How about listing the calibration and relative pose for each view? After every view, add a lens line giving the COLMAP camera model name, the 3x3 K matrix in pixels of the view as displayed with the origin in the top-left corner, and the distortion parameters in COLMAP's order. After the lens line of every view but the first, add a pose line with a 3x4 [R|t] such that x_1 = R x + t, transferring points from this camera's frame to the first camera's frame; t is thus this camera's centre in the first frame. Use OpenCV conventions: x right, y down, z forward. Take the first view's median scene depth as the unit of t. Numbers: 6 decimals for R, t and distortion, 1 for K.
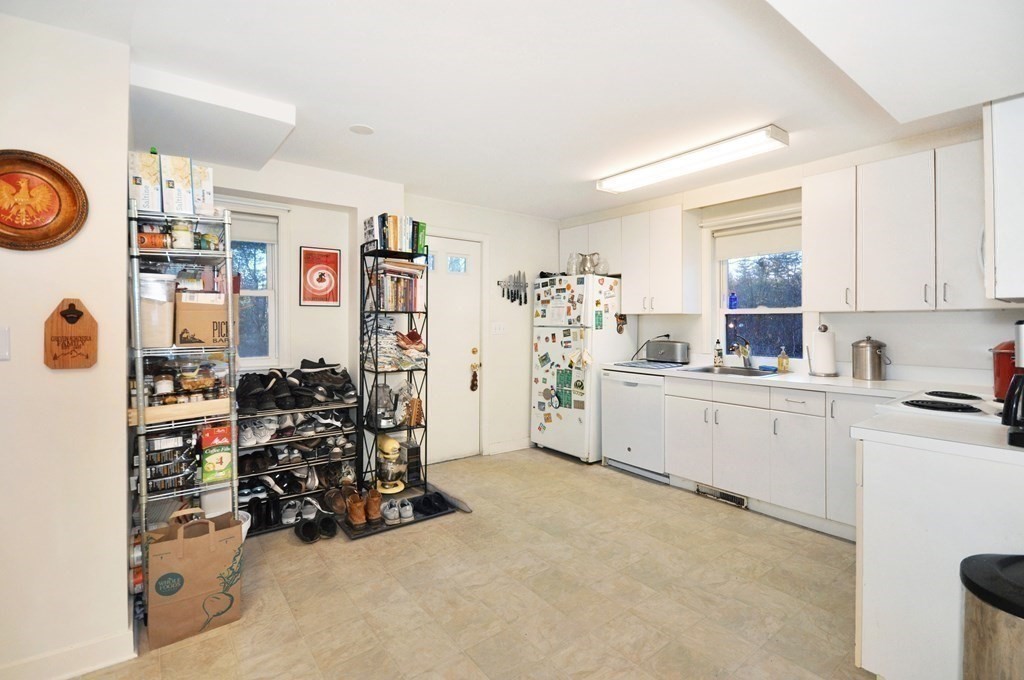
lens RADIAL K [[467.5, 0, 511.2], [0, 467.5, 322.3], [0, 0, 1]] dist [-0.001433, -0.000116]
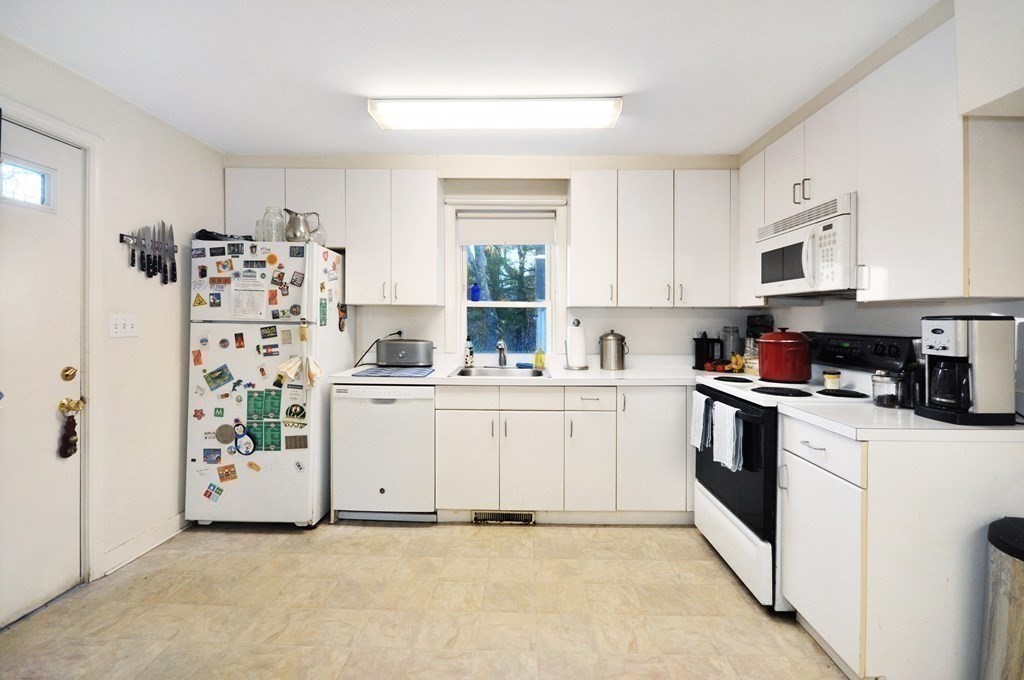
lens RADIAL K [[467.5, 0, 511.2], [0, 467.5, 322.3], [0, 0, 1]] dist [-0.001433, -0.000116]
pose [[0.631213, -0.005747, 0.775588, -0.163234], [-0.005782, 0.999910, 0.012116, 0.000181], [-0.775588, -0.012132, 0.631123, 0.350229]]
